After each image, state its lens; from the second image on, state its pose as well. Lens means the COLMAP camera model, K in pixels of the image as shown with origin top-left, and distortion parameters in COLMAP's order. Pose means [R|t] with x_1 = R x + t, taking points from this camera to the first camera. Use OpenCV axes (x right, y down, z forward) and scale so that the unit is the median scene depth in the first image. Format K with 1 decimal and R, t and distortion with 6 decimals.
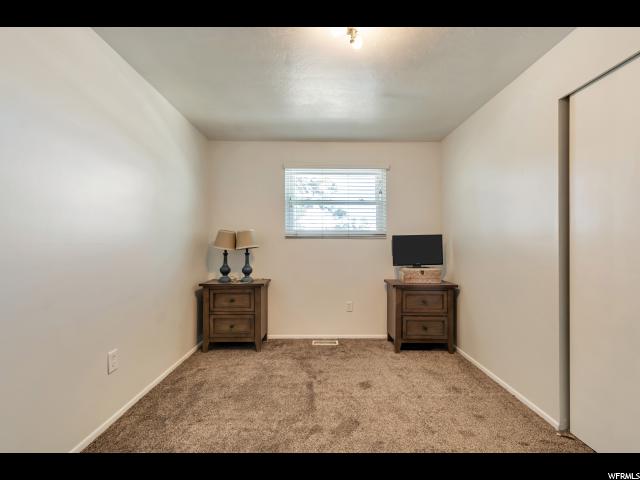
lens RADIAL K [[288.0, 0, 320.3], [0, 288.0, 244.8], [0, 0, 1]] dist [0.002640, -0.000038]
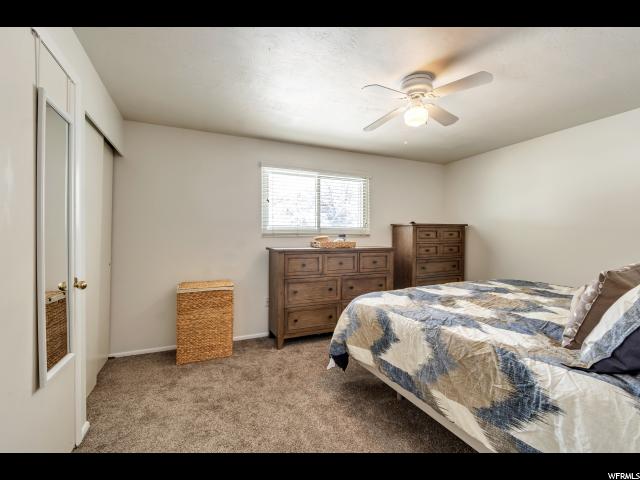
lens RADIAL K [[288.0, 0, 318.2], [0, 288.0, 238.9], [0, 0, 1]] dist [0.002640, -0.000038]
pose [[0.915181, 0.004827, 0.403015, -0.164403], [0.001212, 0.999891, -0.014728, 0.000806], [-0.403042, 0.013968, 0.915075, 0.005146]]
